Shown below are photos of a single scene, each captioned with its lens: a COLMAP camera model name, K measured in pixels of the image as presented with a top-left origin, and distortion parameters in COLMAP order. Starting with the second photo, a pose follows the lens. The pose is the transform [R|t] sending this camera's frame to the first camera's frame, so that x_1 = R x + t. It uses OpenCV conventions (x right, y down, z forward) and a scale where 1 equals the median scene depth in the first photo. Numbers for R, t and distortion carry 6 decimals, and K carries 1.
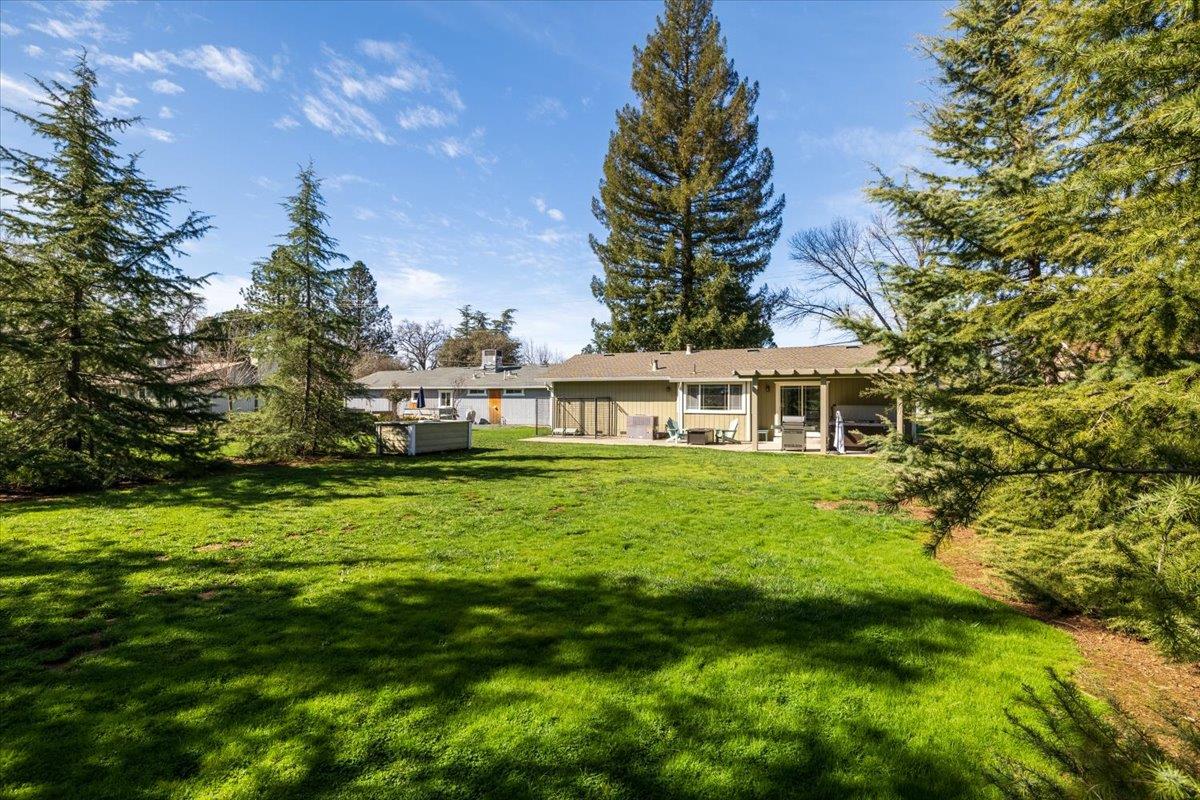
lens RADIAL K [[576.2, 0, 598.2], [0, 576.2, 393.8], [0, 0, 1]] dist [-0.002542, 0.000190]
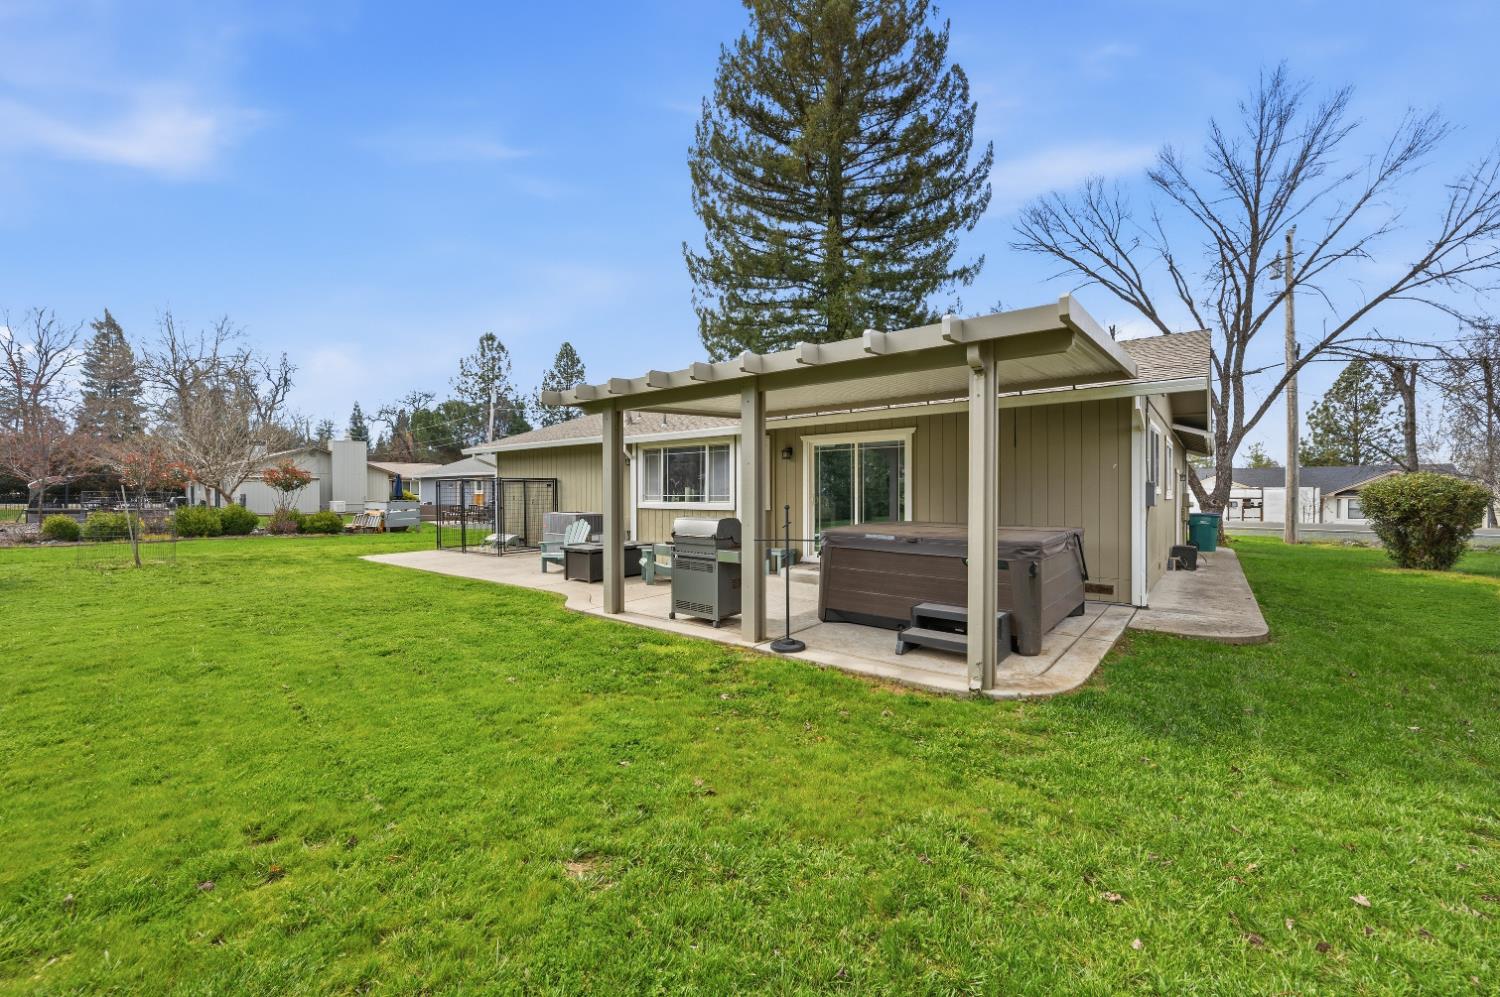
lens RADIAL K [[614.4, 0, 746.8], [0, 614.4, 488.4], [0, 0, 1]] dist [-0.001839, -0.000034]
pose [[0.971768, -0.000566, -0.235938, 0.243490], [-0.000766, 0.999984, -0.005554, 0.013280], [0.235937, 0.005578, 0.971752, 0.352480]]
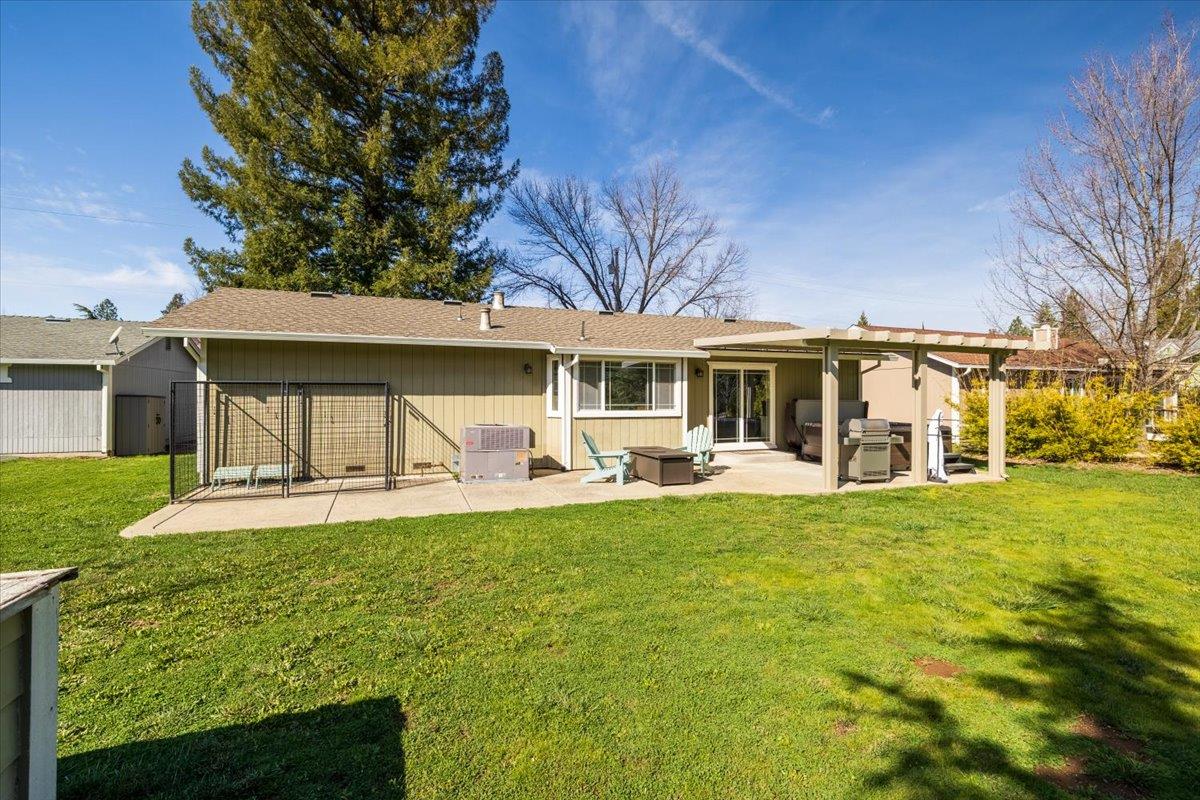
lens RADIAL K [[533.8, 0, 595.9], [0, 533.8, 396.0], [0, 0, 1]] dist [-0.002746, -0.000108]
pose [[0.693760, 0.000028, 0.720206, -0.114818], [-0.006522, 0.999959, 0.006243, 0.007958], [-0.720176, -0.009028, 0.693732, 0.451772]]
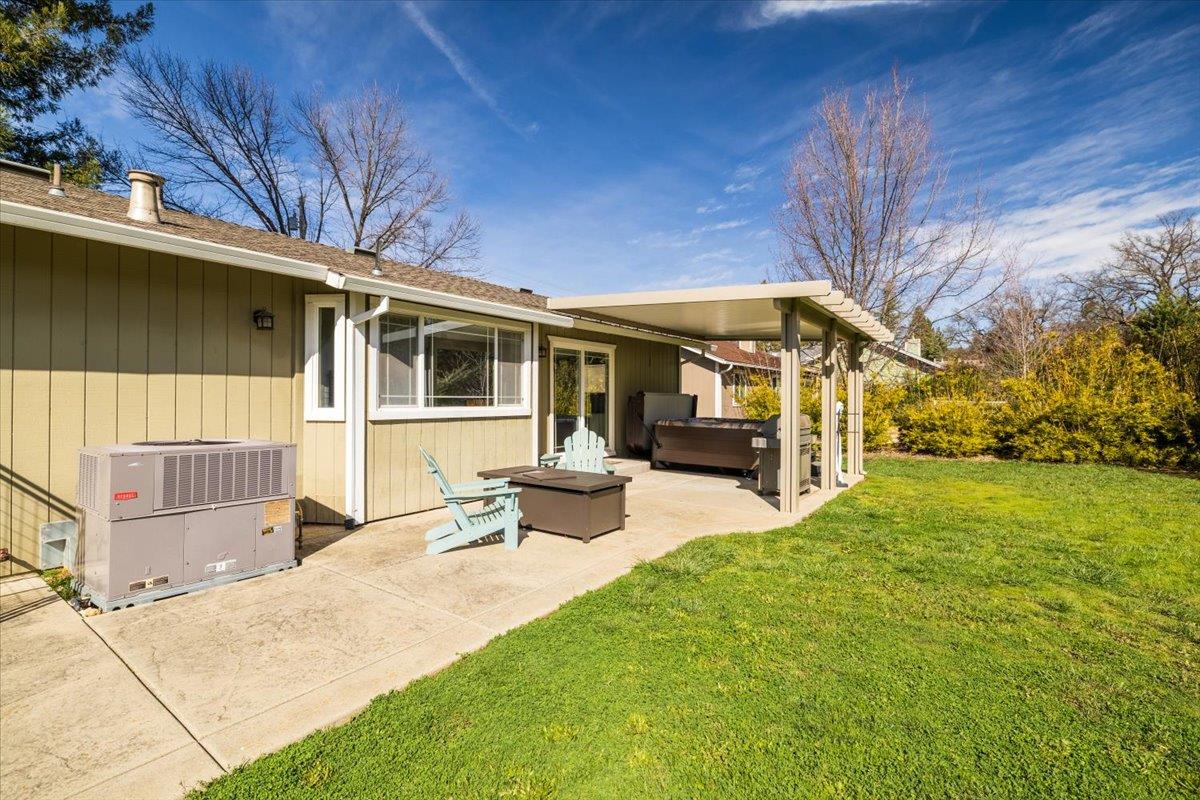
lens RADIAL K [[543.6, 0, 596.4], [0, 543.6, 396.3], [0, 0, 1]] dist [-0.001629, 0.000488]
pose [[0.172955, 0.002104, 0.984927, -0.048340], [-0.011562, 0.999933, -0.000105, 0.014533], [-0.984862, -0.011369, 0.172968, 0.582259]]
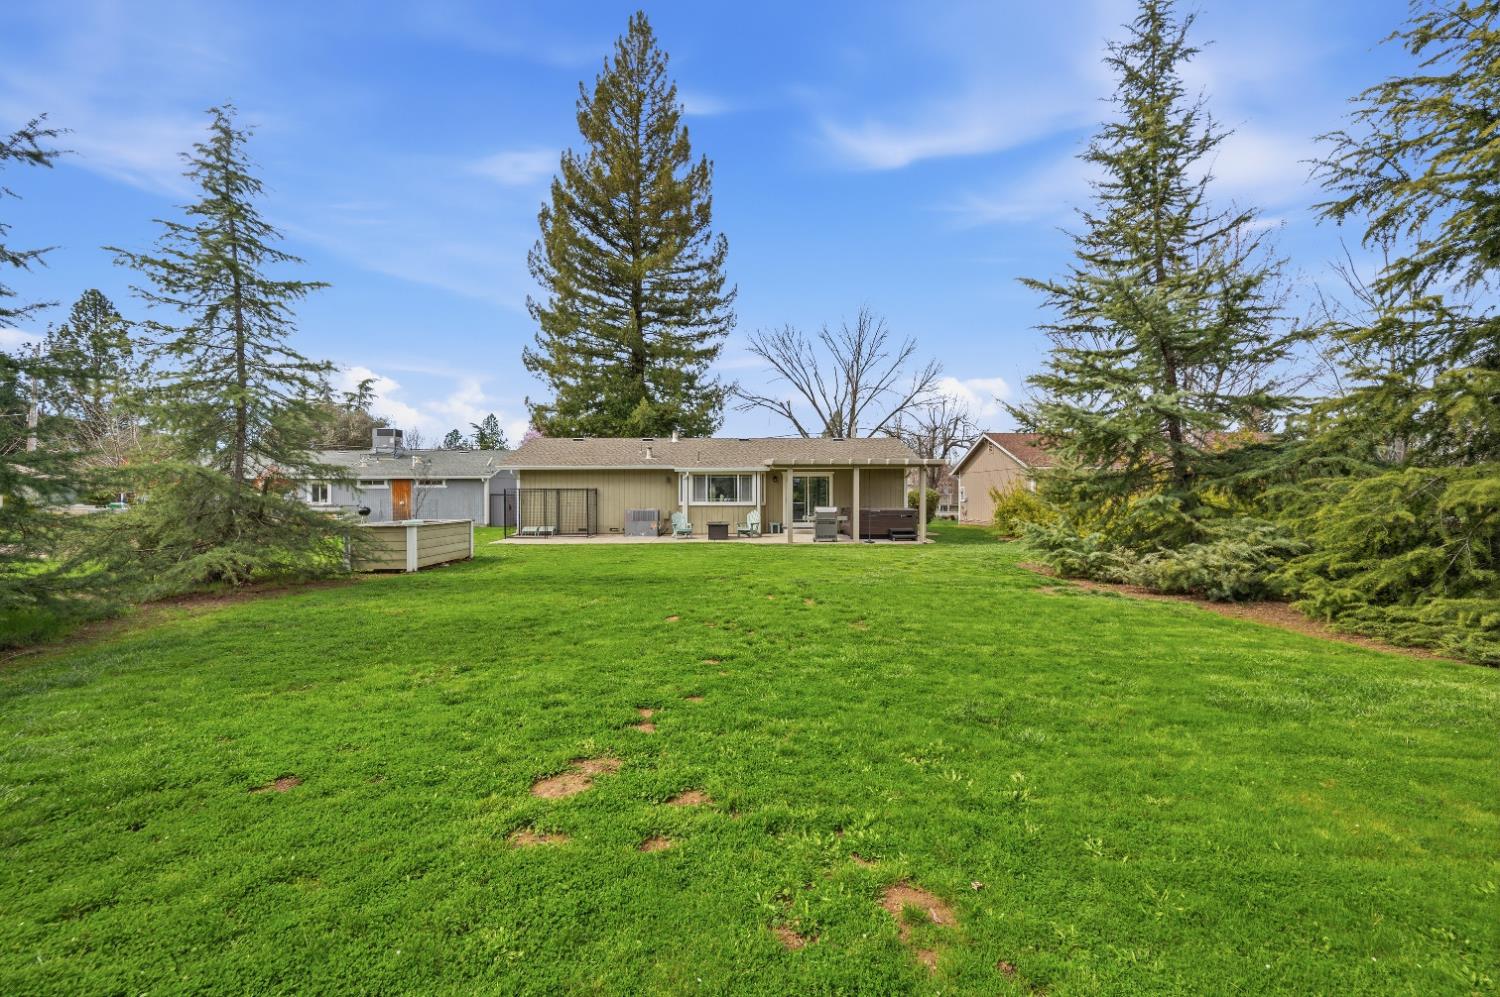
lens RADIAL K [[590.5, 0, 751.7], [0, 590.5, 505.5], [0, 0, 1]] dist [0.001485, -0.000107]
pose [[0.890500, -0.015229, 0.454729, -0.127795], [0.001166, 0.999513, 0.031191, 0.002721], [-0.454982, -0.027245, 0.890084, 0.082689]]
